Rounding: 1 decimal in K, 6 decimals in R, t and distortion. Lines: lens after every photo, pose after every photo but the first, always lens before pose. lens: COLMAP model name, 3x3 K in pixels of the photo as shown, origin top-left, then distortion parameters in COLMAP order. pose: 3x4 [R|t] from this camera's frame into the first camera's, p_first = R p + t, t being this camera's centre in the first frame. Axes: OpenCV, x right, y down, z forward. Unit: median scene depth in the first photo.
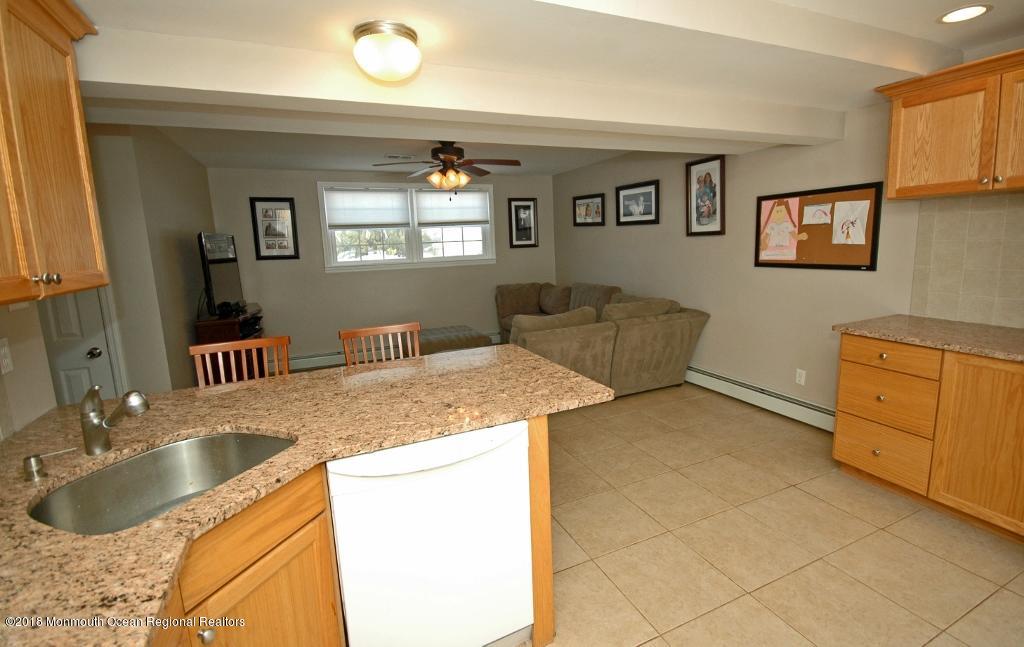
lens RADIAL K [[462.0, 0, 513.9], [0, 462.0, 314.3], [0, 0, 1]] dist [-0.004443, -0.000010]
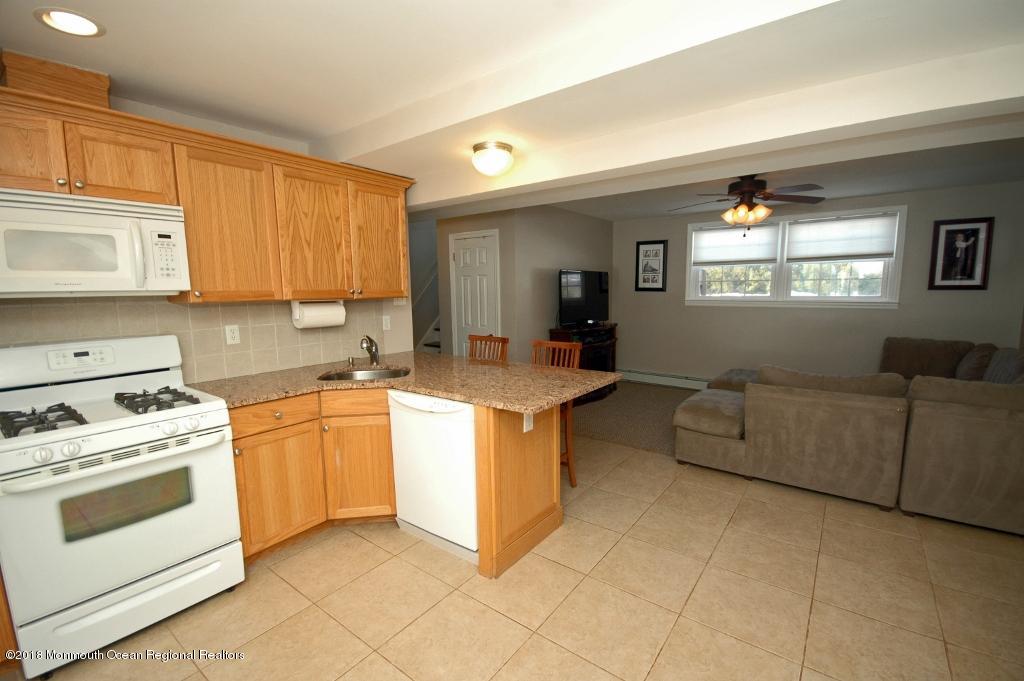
lens RADIAL K [[446.0, 0, 514.8], [0, 446.0, 345.1], [0, 0, 1]] dist [-0.000682, -0.001196]
pose [[0.488686, 0.145938, -0.860167, 0.352402], [-0.145231, 0.985762, 0.084737, -0.025818], [0.860287, 0.083513, 0.502923, 0.109607]]
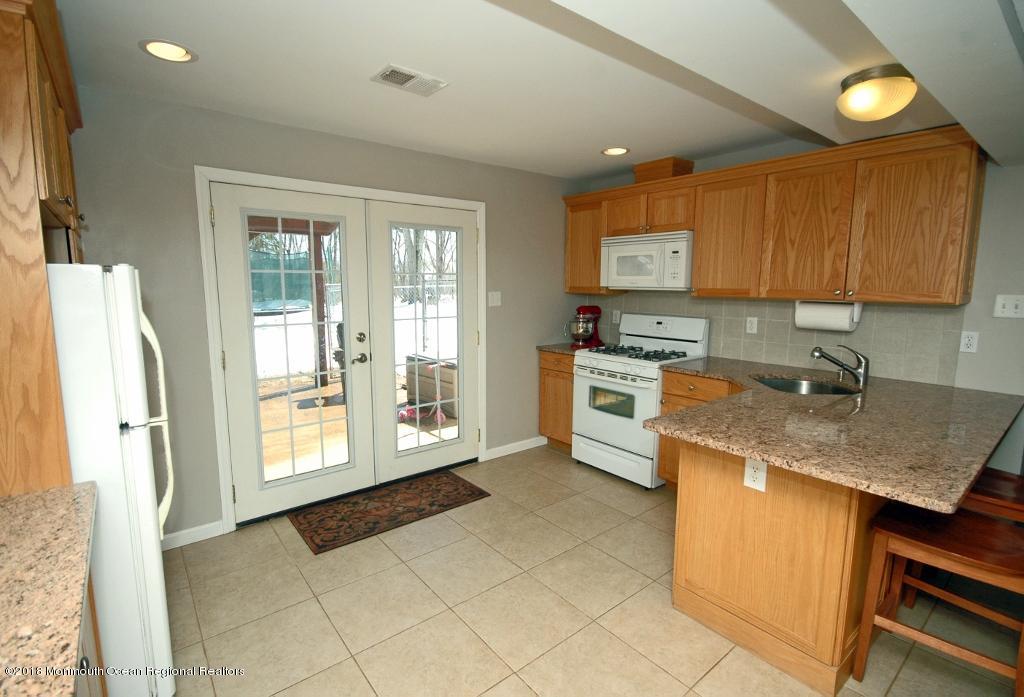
lens RADIAL K [[479.0, 0, 513.2], [0, 479.0, 353.9], [0, 0, 1]] dist [0.003636, 0.000225]
pose [[-0.962055, 0.077507, -0.261617, 0.244776], [-0.005838, 0.952741, 0.303727, -0.102684], [0.272794, 0.293729, -0.916137, 0.582440]]
